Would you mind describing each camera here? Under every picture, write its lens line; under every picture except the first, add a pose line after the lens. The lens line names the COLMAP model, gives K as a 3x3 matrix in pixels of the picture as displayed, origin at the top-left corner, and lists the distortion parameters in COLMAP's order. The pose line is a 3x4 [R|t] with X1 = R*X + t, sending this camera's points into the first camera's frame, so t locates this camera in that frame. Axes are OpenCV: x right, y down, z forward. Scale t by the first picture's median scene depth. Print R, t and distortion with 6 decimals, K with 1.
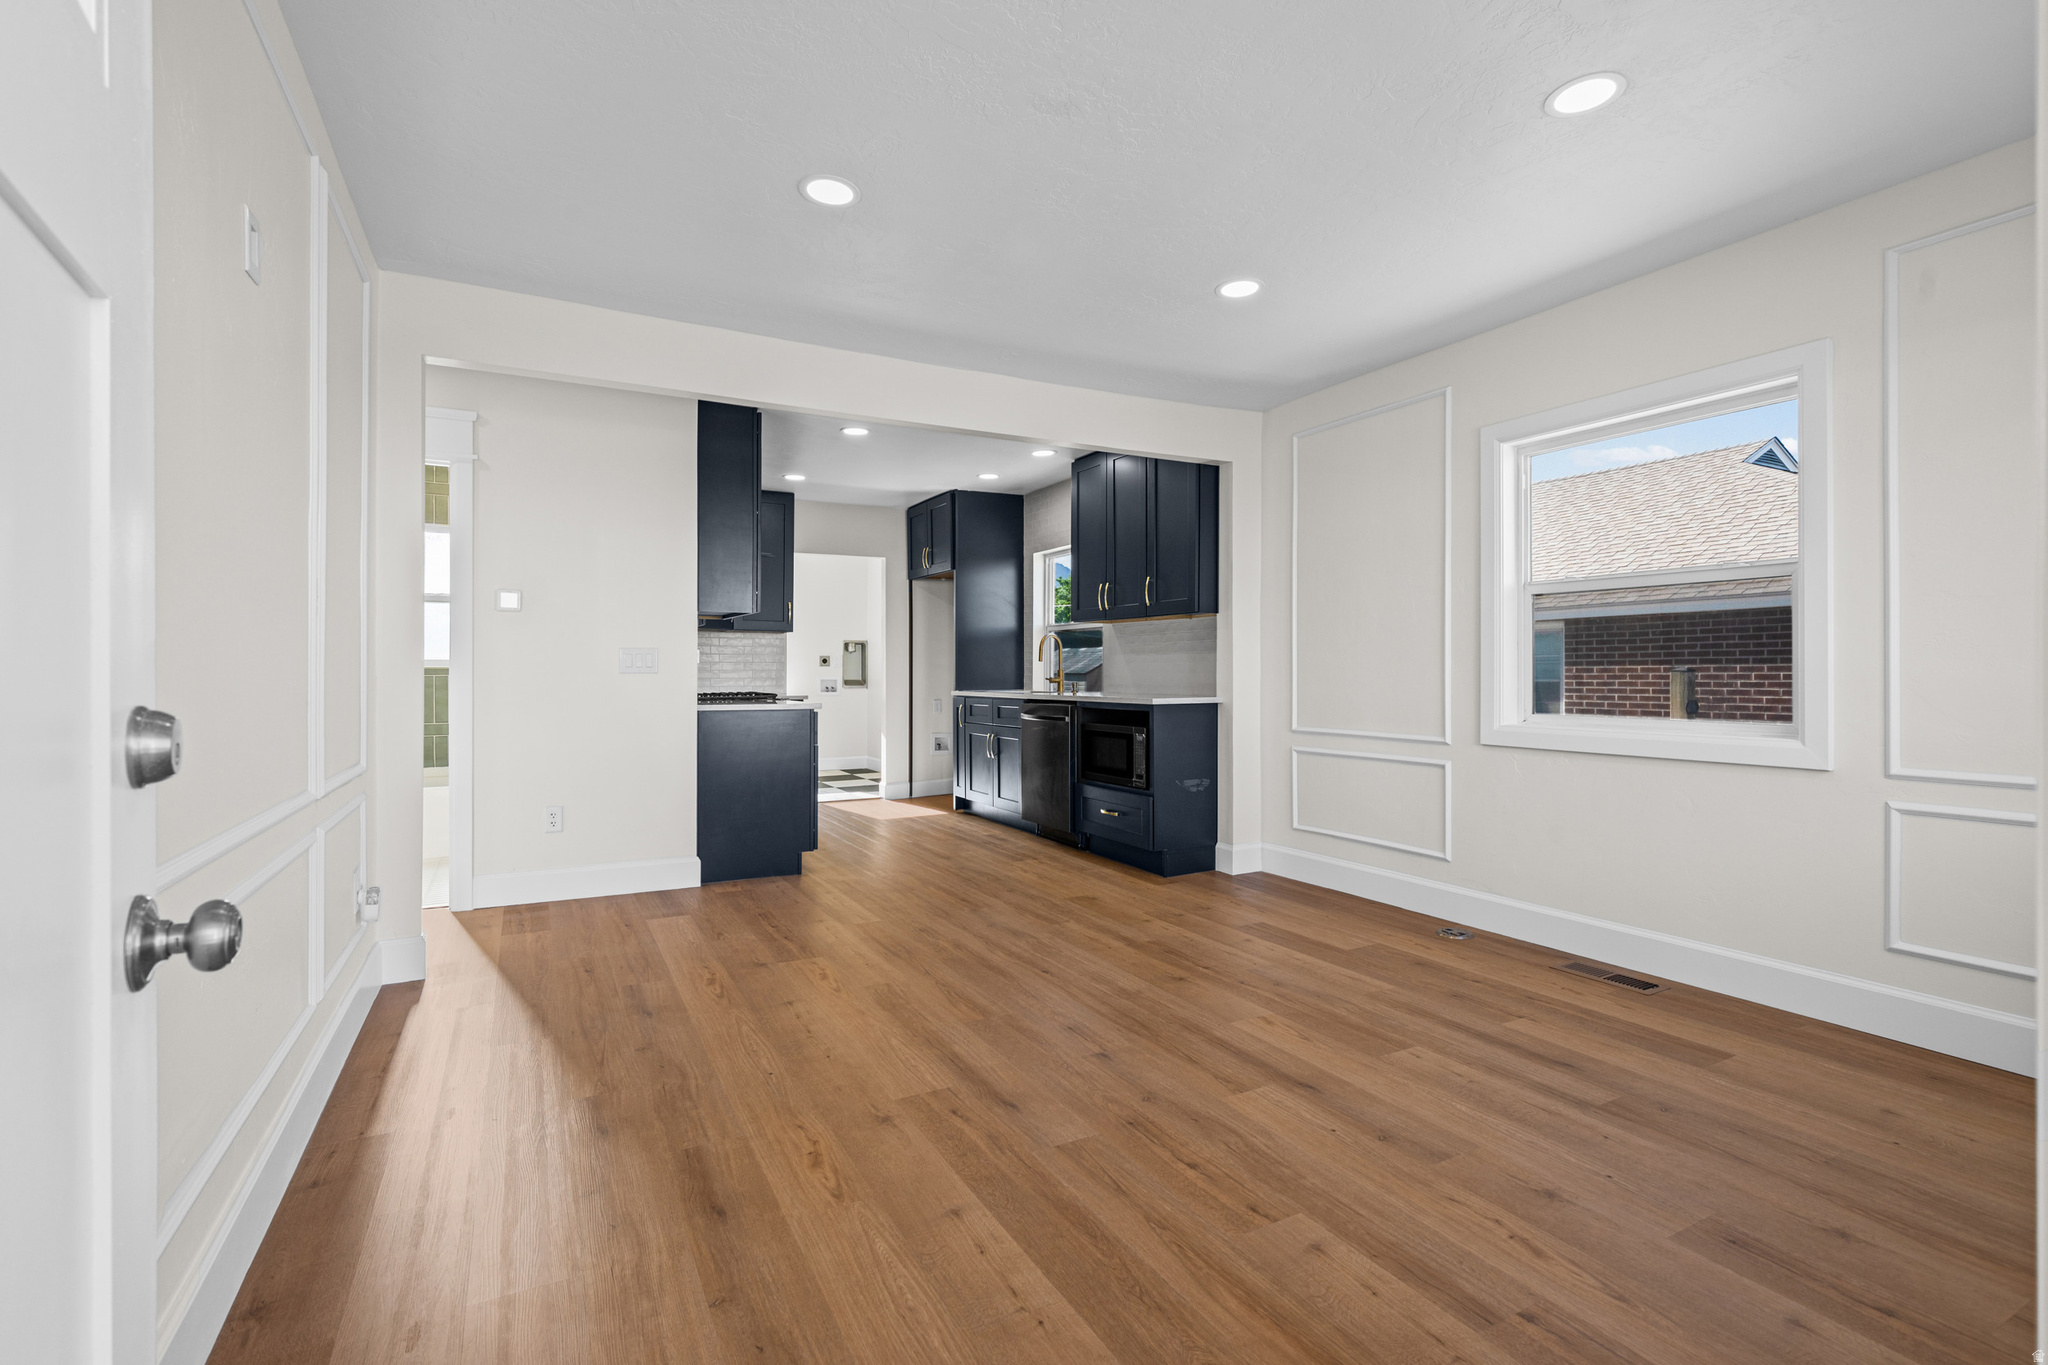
lens RADIAL K [[933.3, 0, 1004.9], [0, 933.3, 677.3], [0, 0, 1]] dist [0.004237, -0.002635]
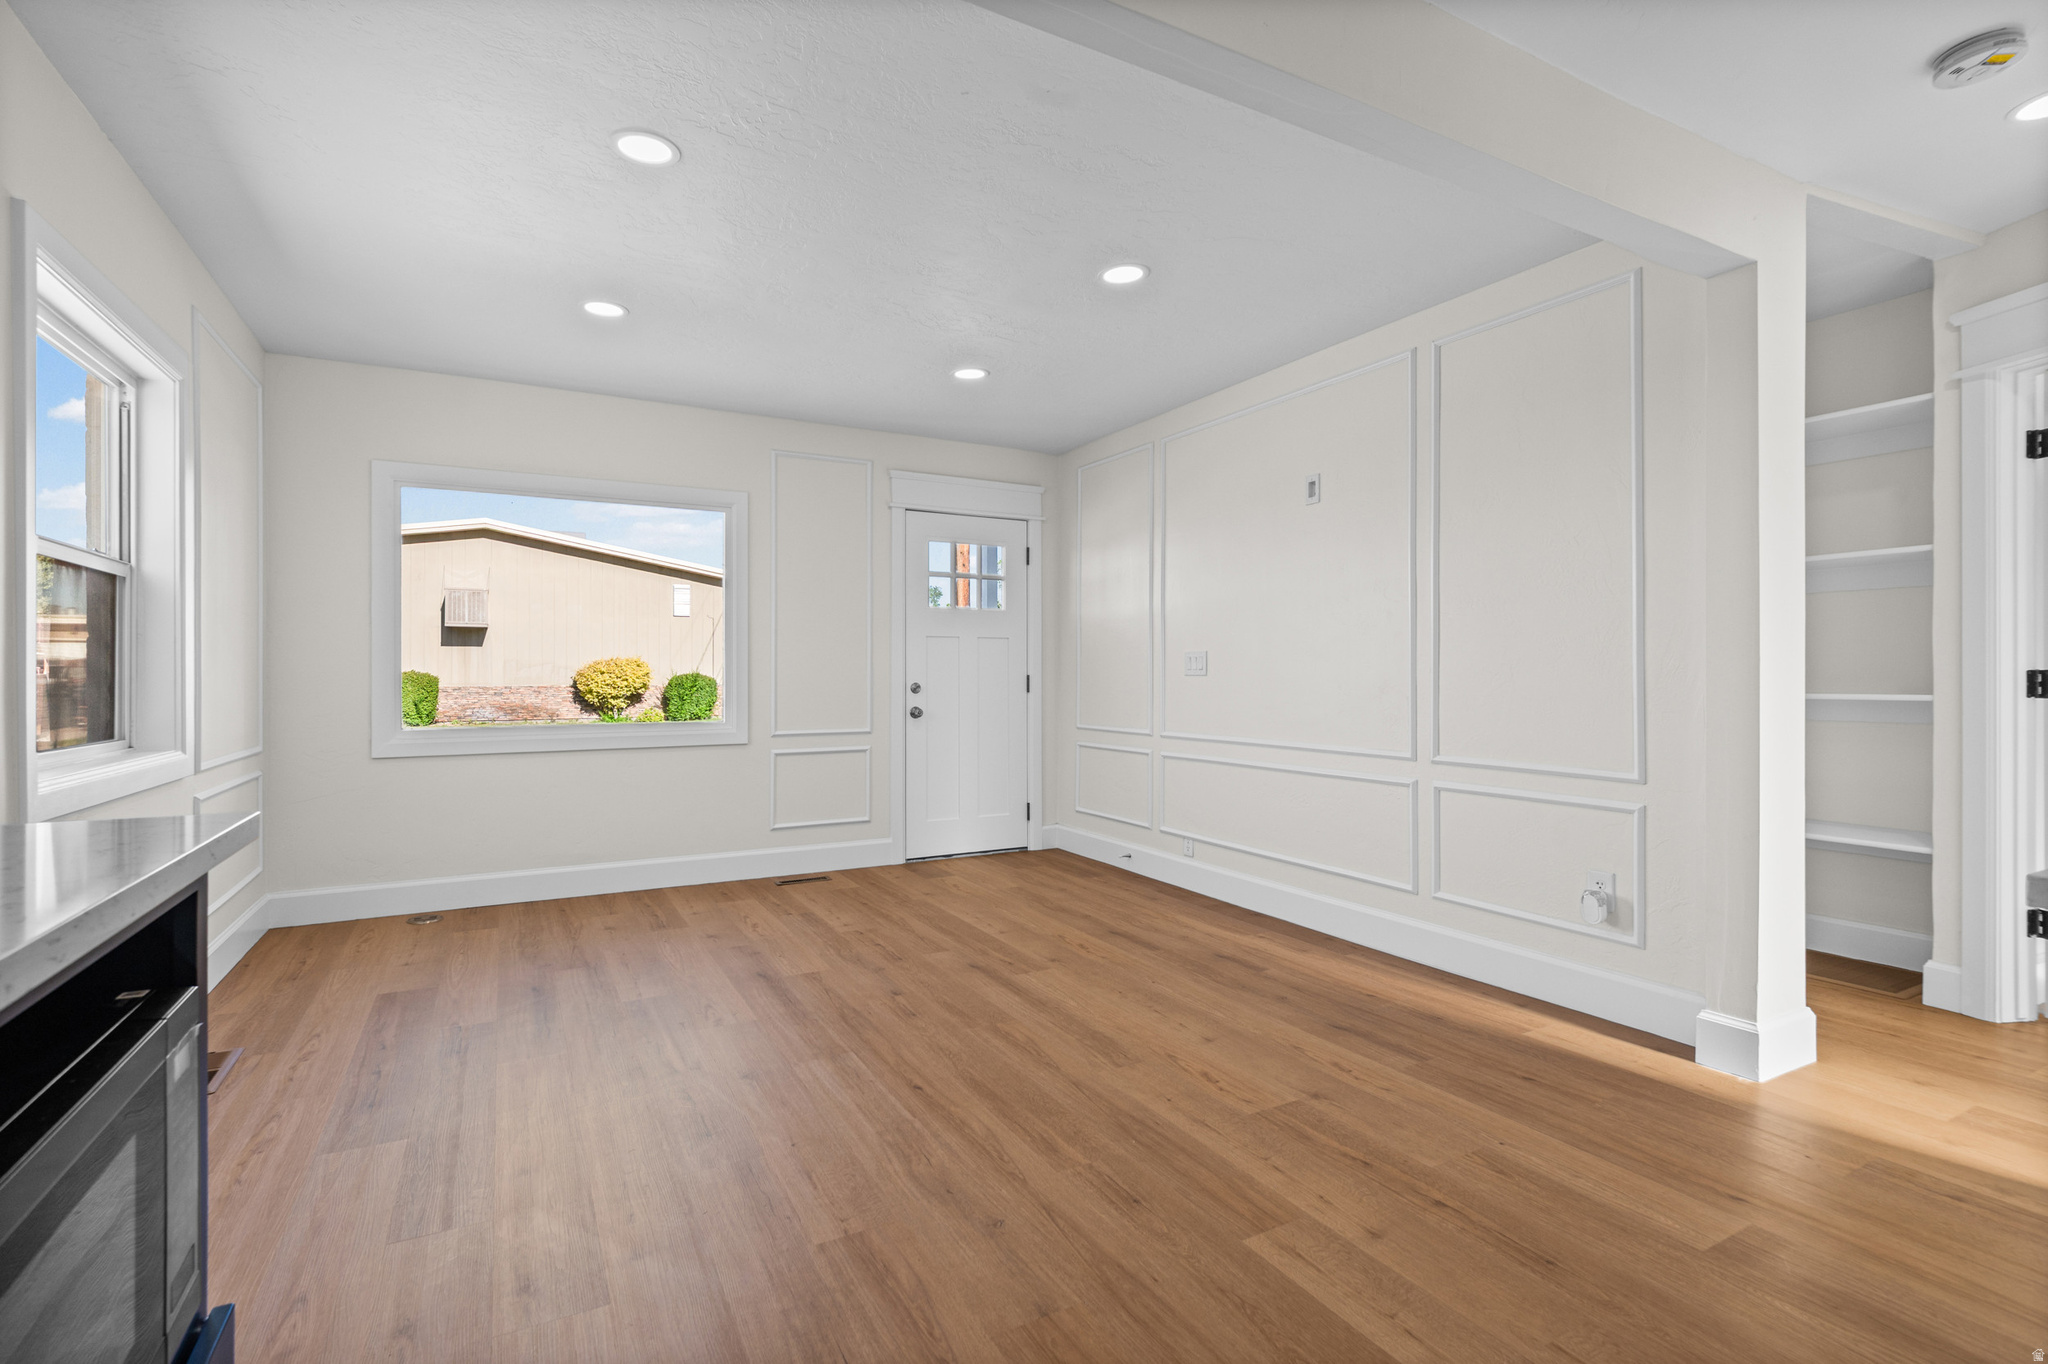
lens RADIAL K [[933.3, 0, 1018.1], [0, 933.3, 676.2], [0, 0, 1]] dist [0.004237, -0.002635]
pose [[-0.999590, 0.001579, -0.028605, -0.013827], [0.001411, 0.999982, 0.005892, -0.012546], [0.028614, 0.005849, -0.999573, 1.529181]]
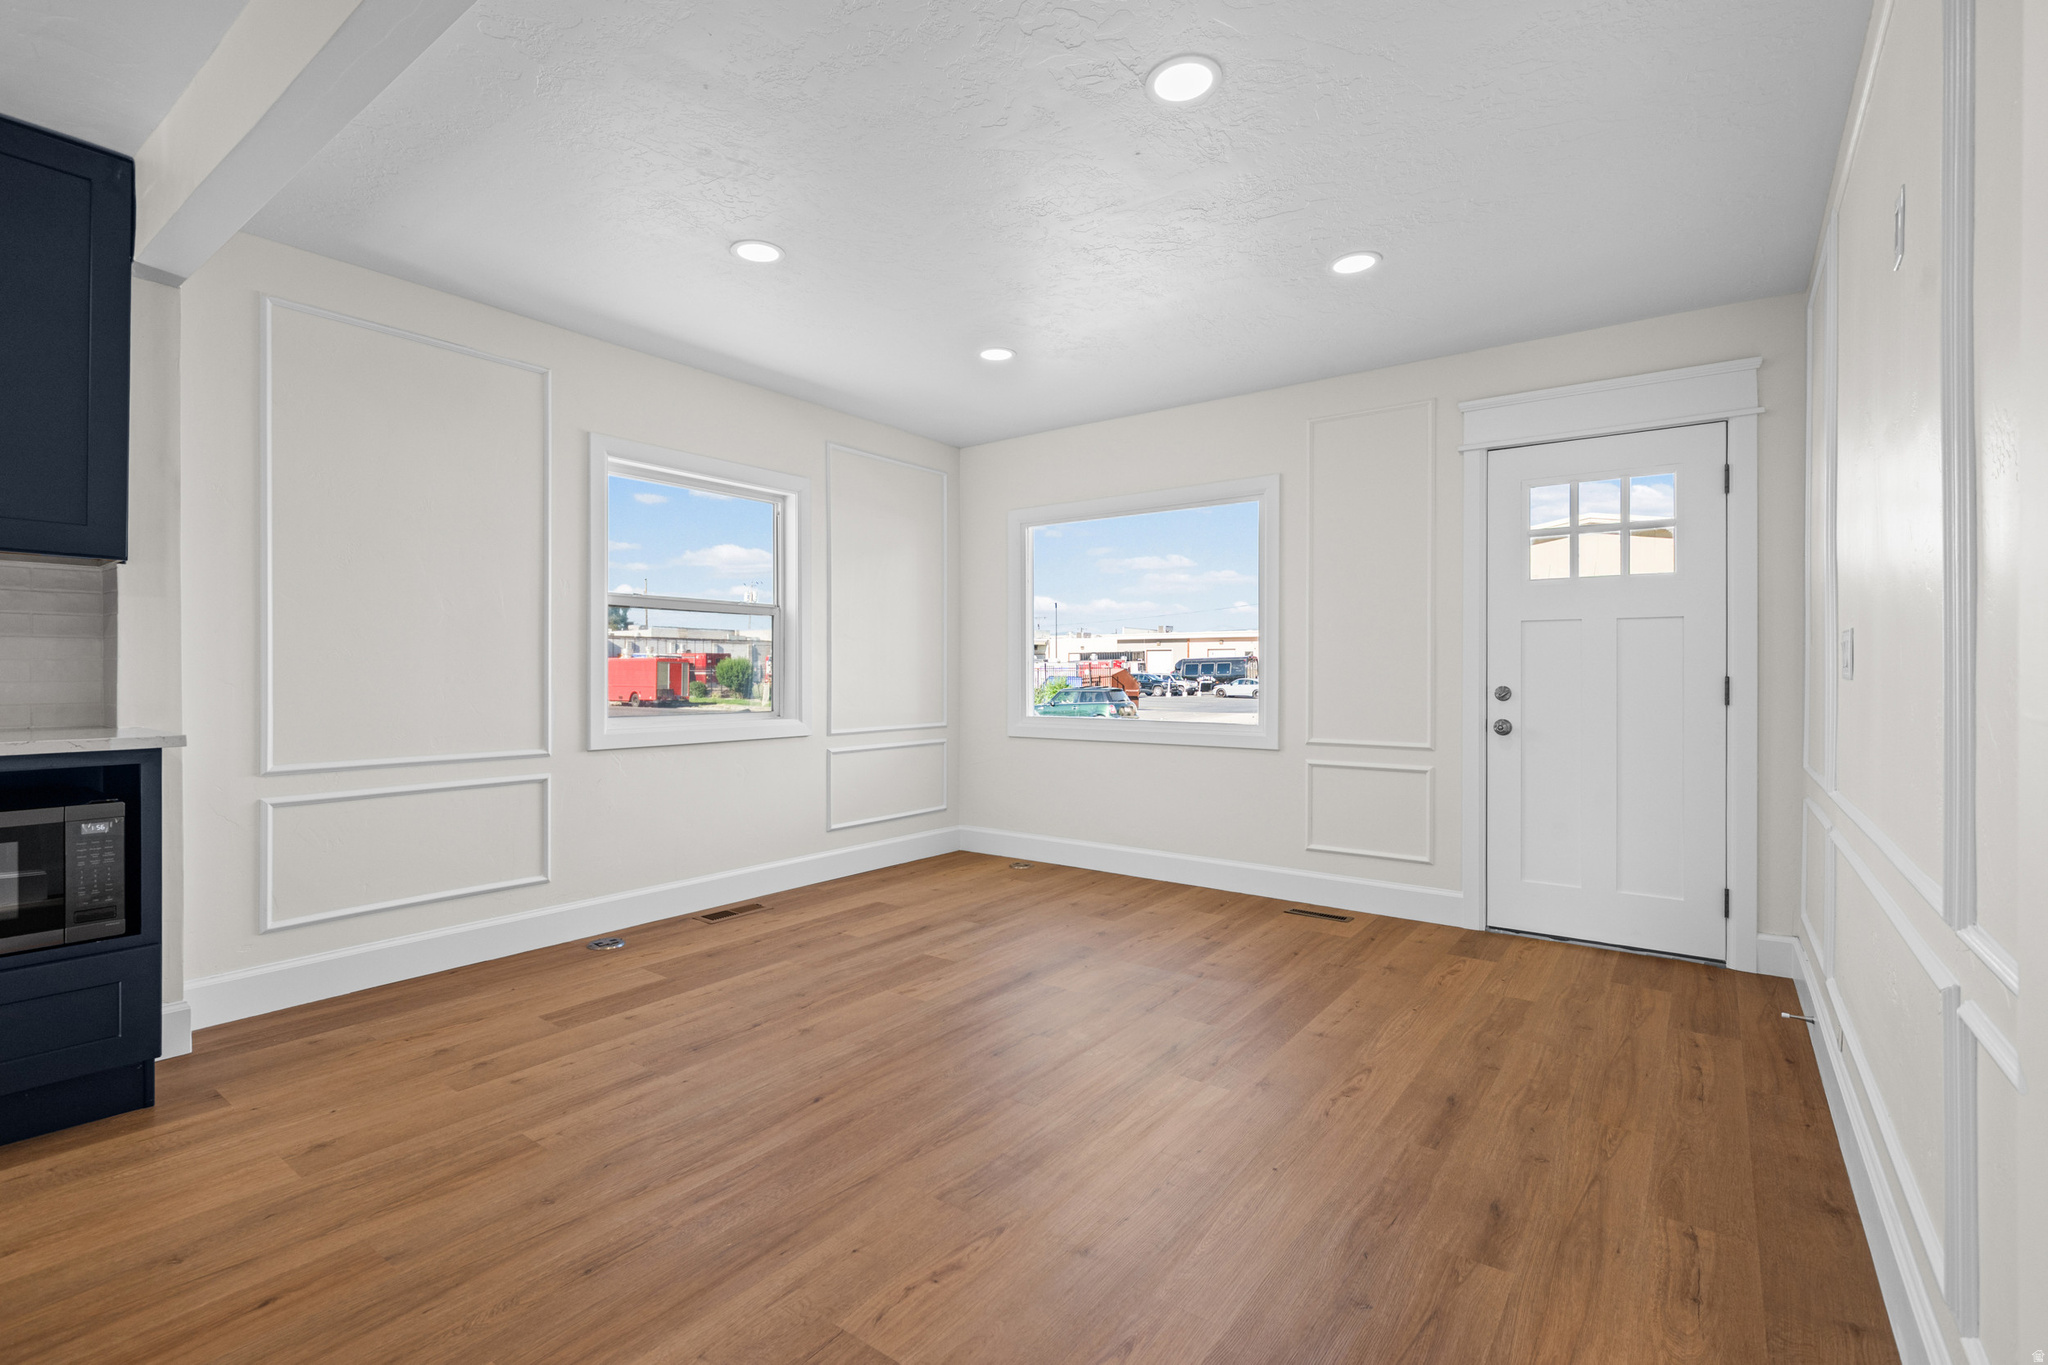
lens RADIAL K [[933.3, 0, 1023.8], [0, 933.3, 671.4], [0, 0, 1]] dist [0.004237, -0.002635]
pose [[-0.446874, -0.001015, 0.894596, -0.589910], [0.001392, 0.999997, 0.001830, -0.013531], [-0.894596, 0.002063, -0.446872, 1.036178]]
